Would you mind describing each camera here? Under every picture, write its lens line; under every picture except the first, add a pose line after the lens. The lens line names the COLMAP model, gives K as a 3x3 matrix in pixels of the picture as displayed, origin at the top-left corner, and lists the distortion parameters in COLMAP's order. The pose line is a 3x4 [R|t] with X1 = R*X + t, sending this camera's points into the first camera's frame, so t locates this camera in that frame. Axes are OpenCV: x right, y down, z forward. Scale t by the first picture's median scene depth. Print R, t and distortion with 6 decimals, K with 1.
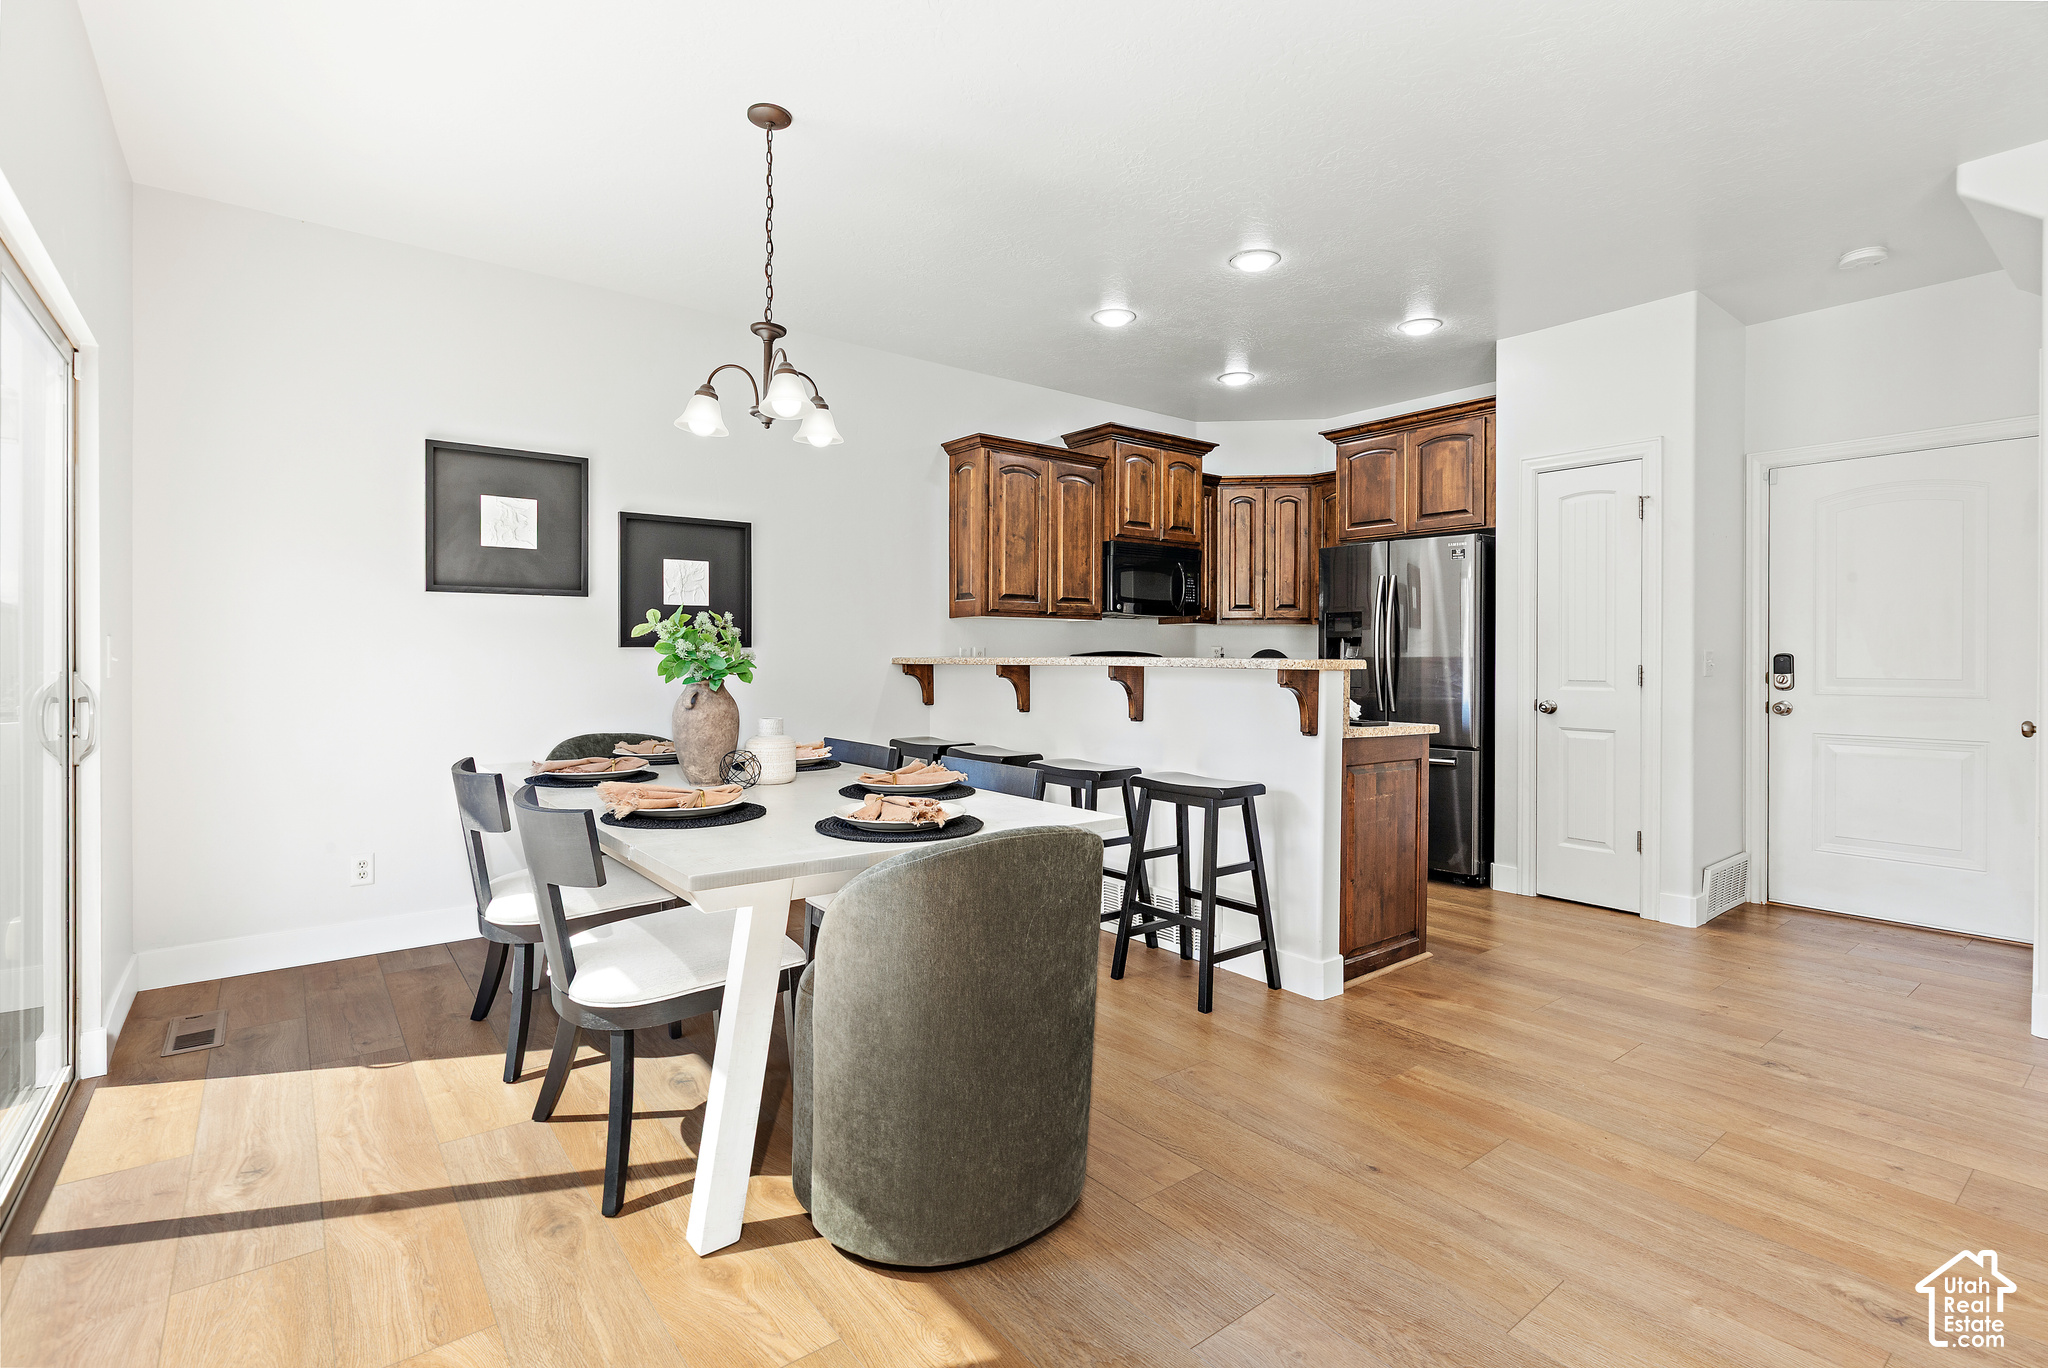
lens RADIAL K [[967.4, 0, 1058.3], [0, 967.4, 660.0], [0, 0, 1]] dist [-0.009588, 0.001868]
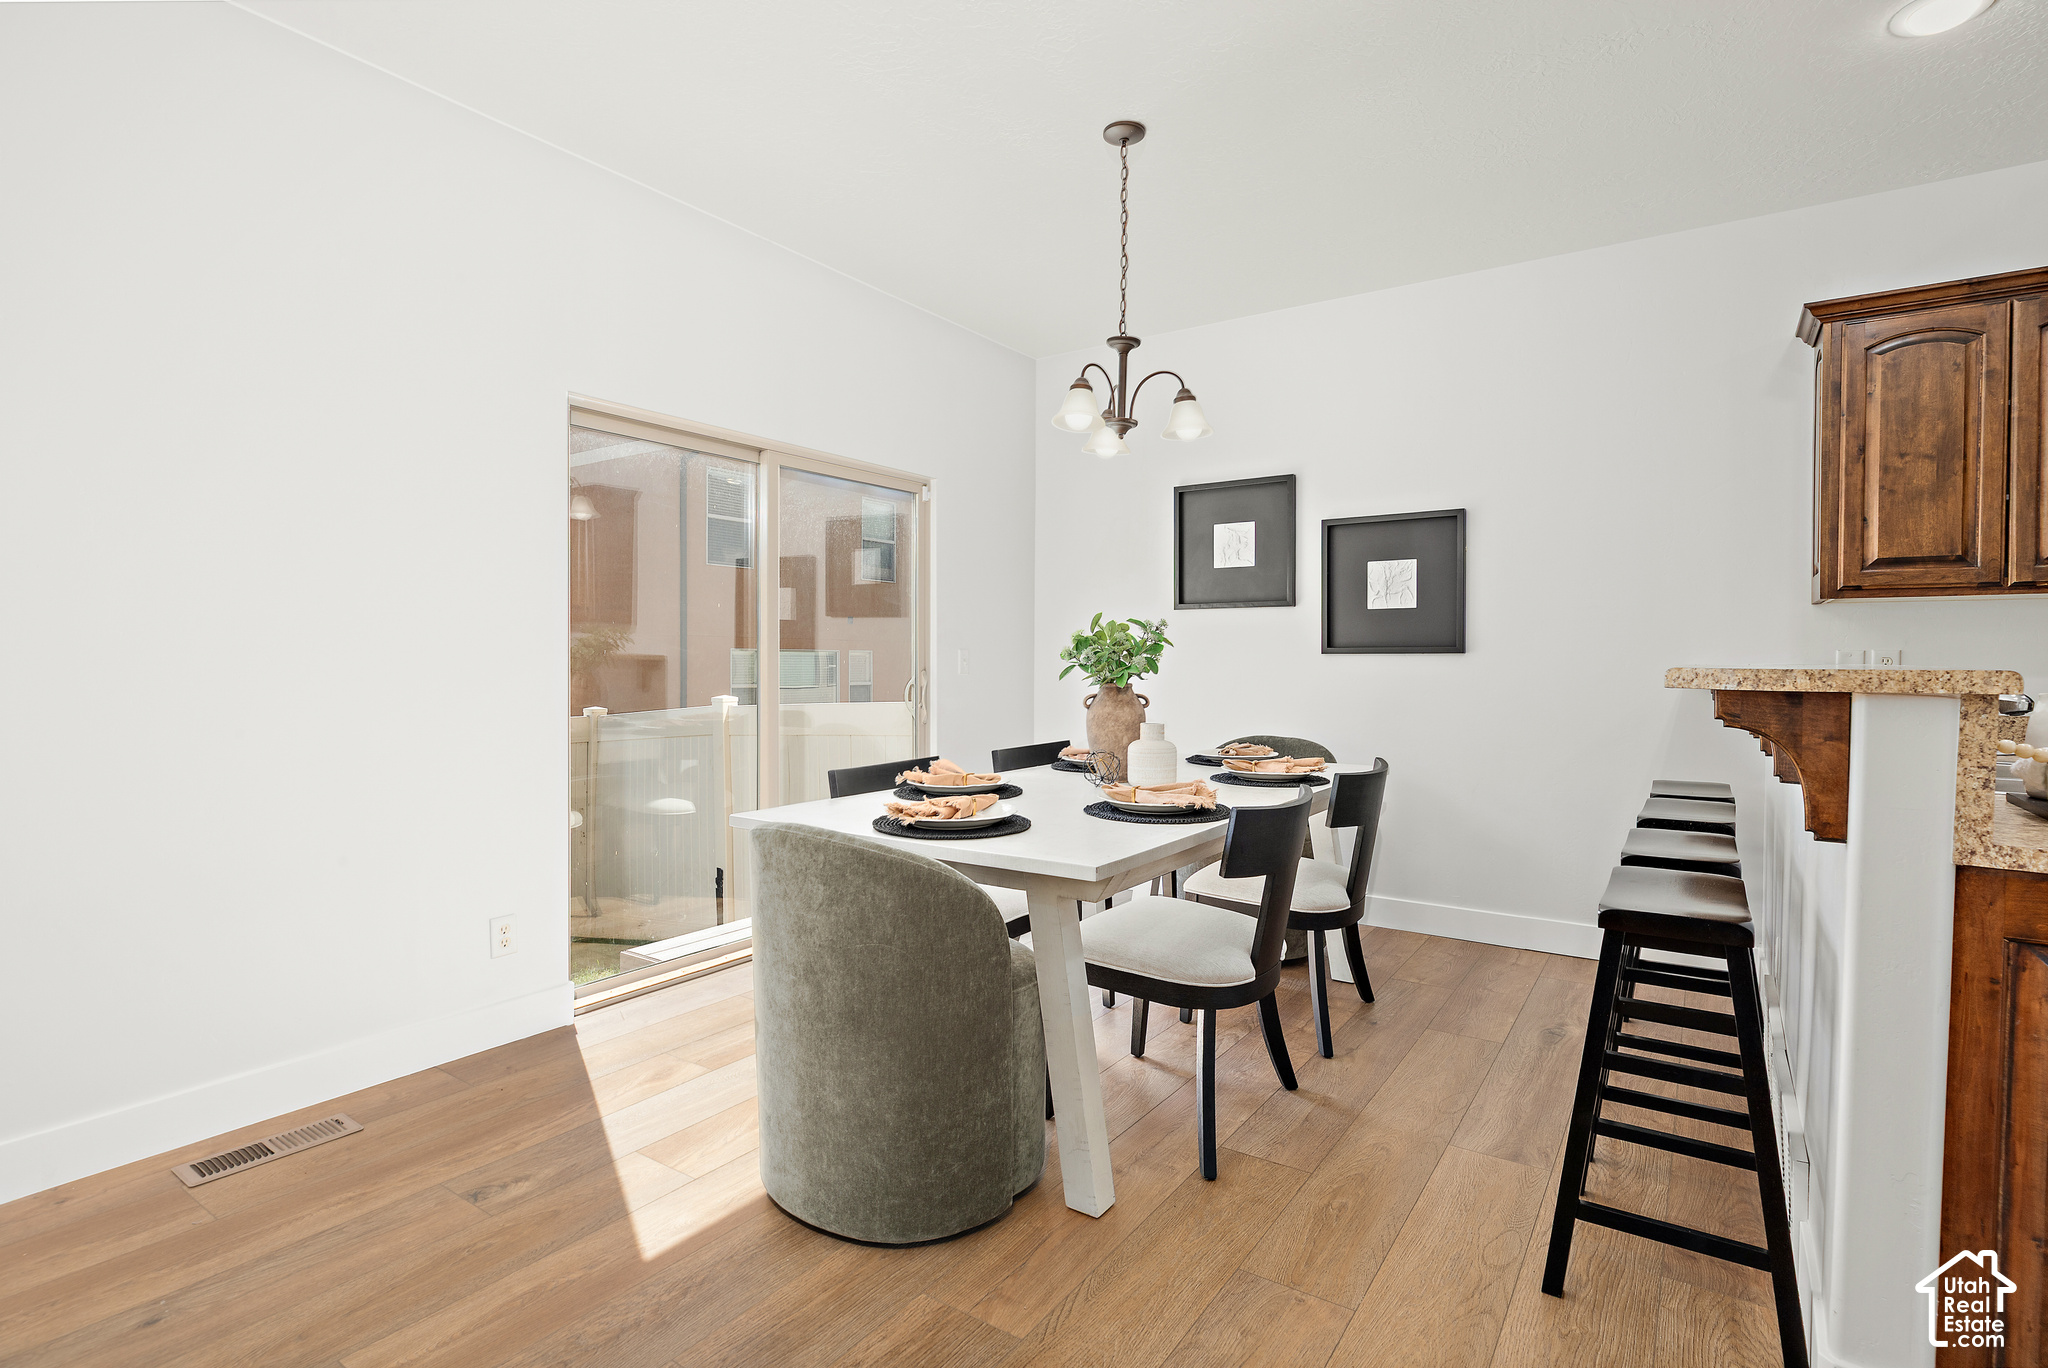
lens RADIAL K [[997.4, 0, 1028.6], [0, 997.4, 675.2], [0, 0, 1]] dist [-0.005317, 0.000072]
pose [[0.288791, 0.012461, -0.957311, 0.434528], [-0.005765, 0.999920, 0.011277, -0.000946], [0.957375, 0.002262, 0.288840, 0.378378]]
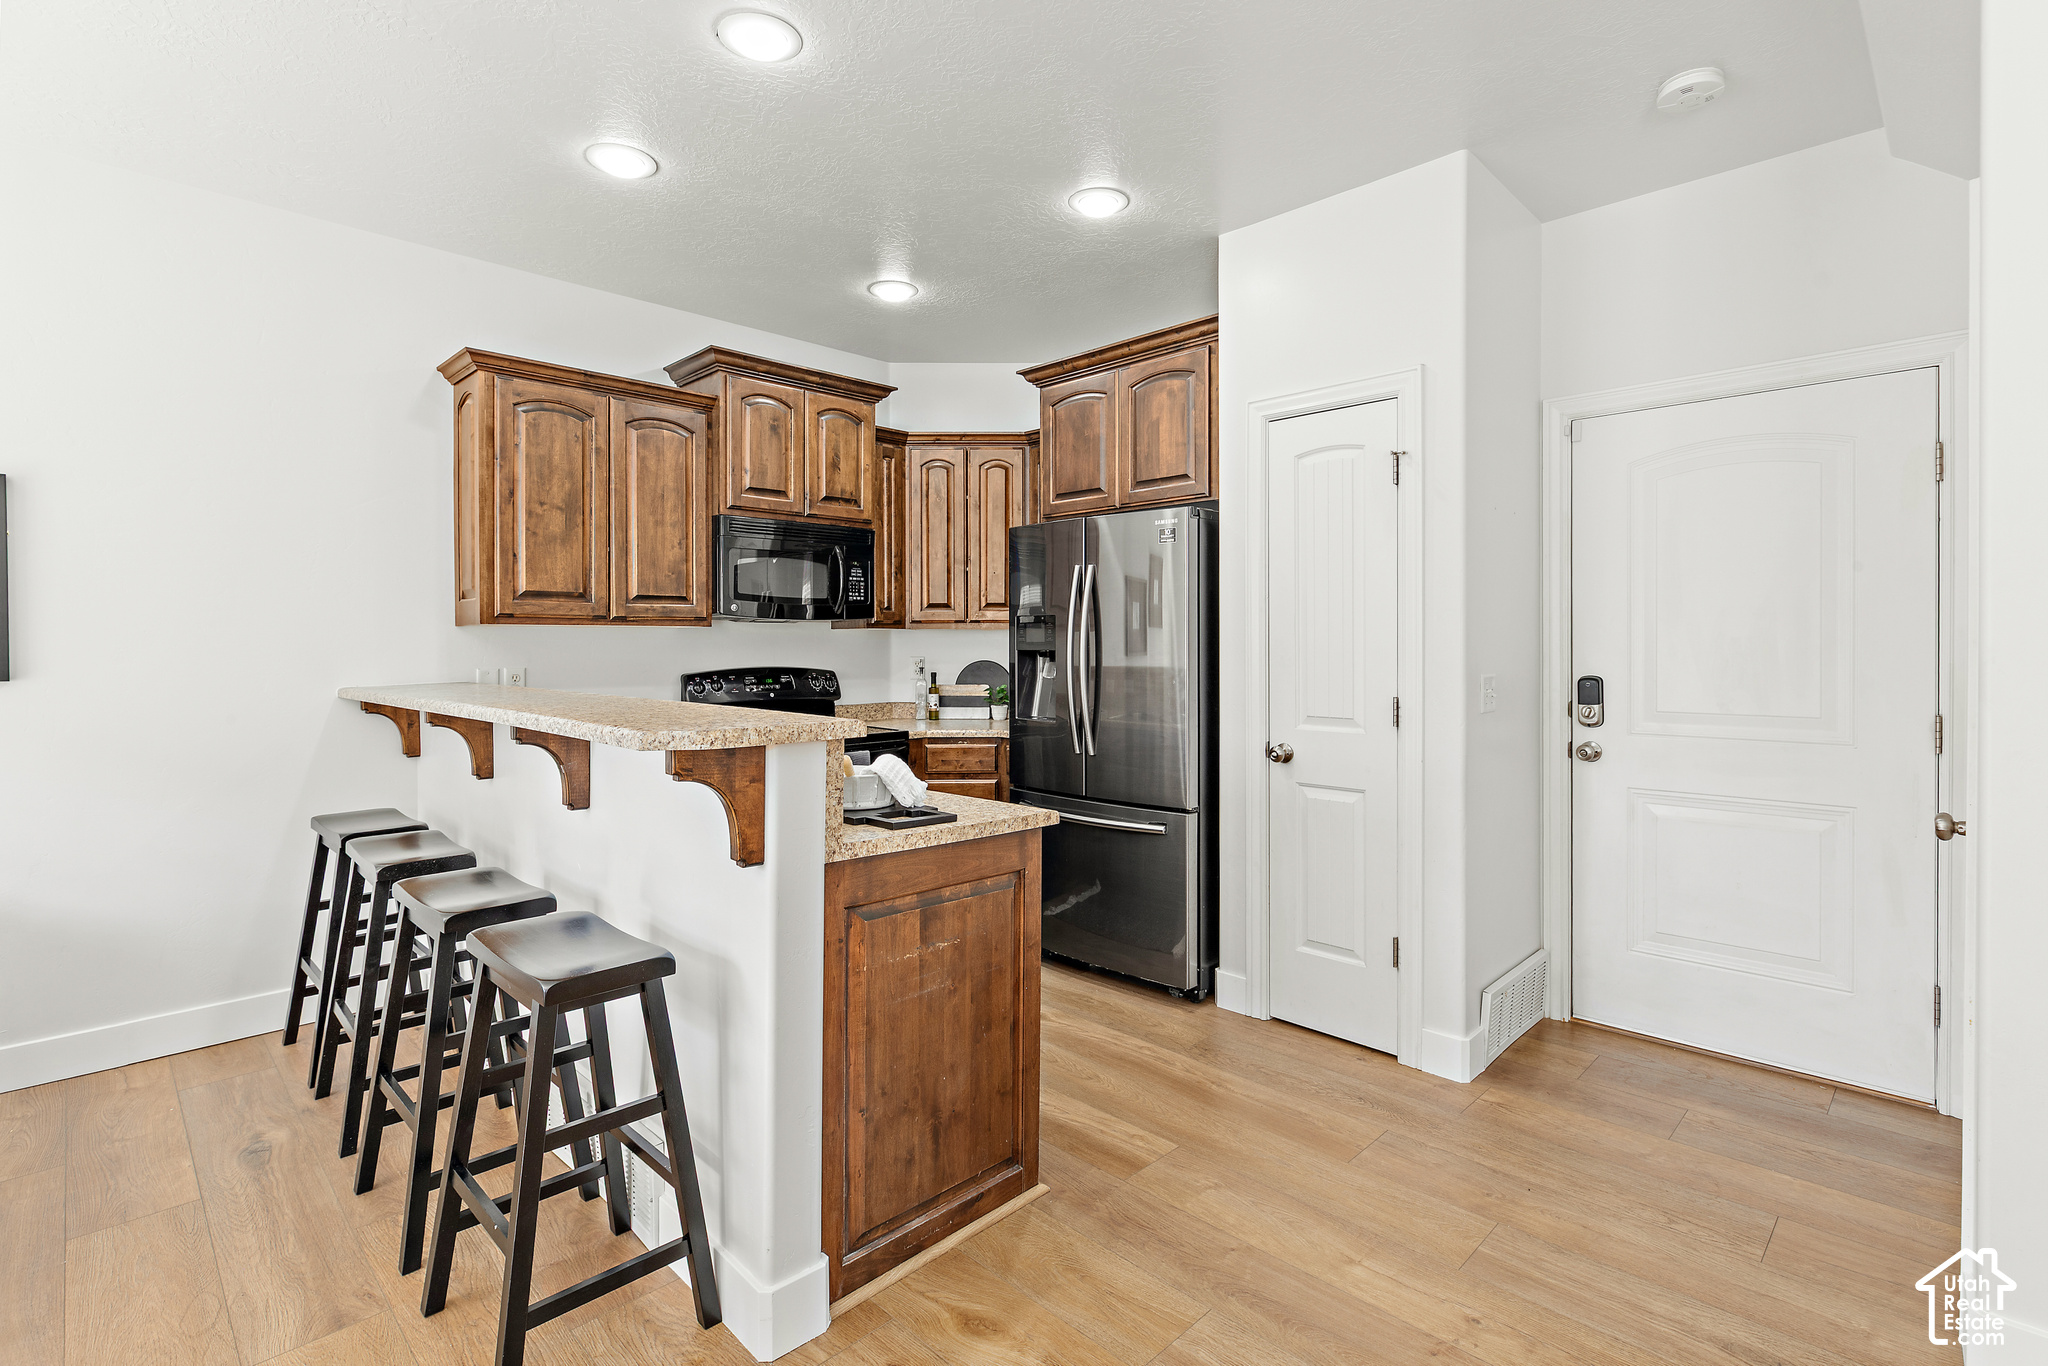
lens RADIAL K [[967.4, 0, 1068.4], [0, 967.4, 650.5], [0, 0, 1]] dist [-0.009588, 0.001868]
pose [[0.991974, -0.007127, 0.126245, 0.271138], [0.006603, 0.999968, 0.004562, -0.031239], [-0.126273, -0.003692, 0.991989, 0.328435]]
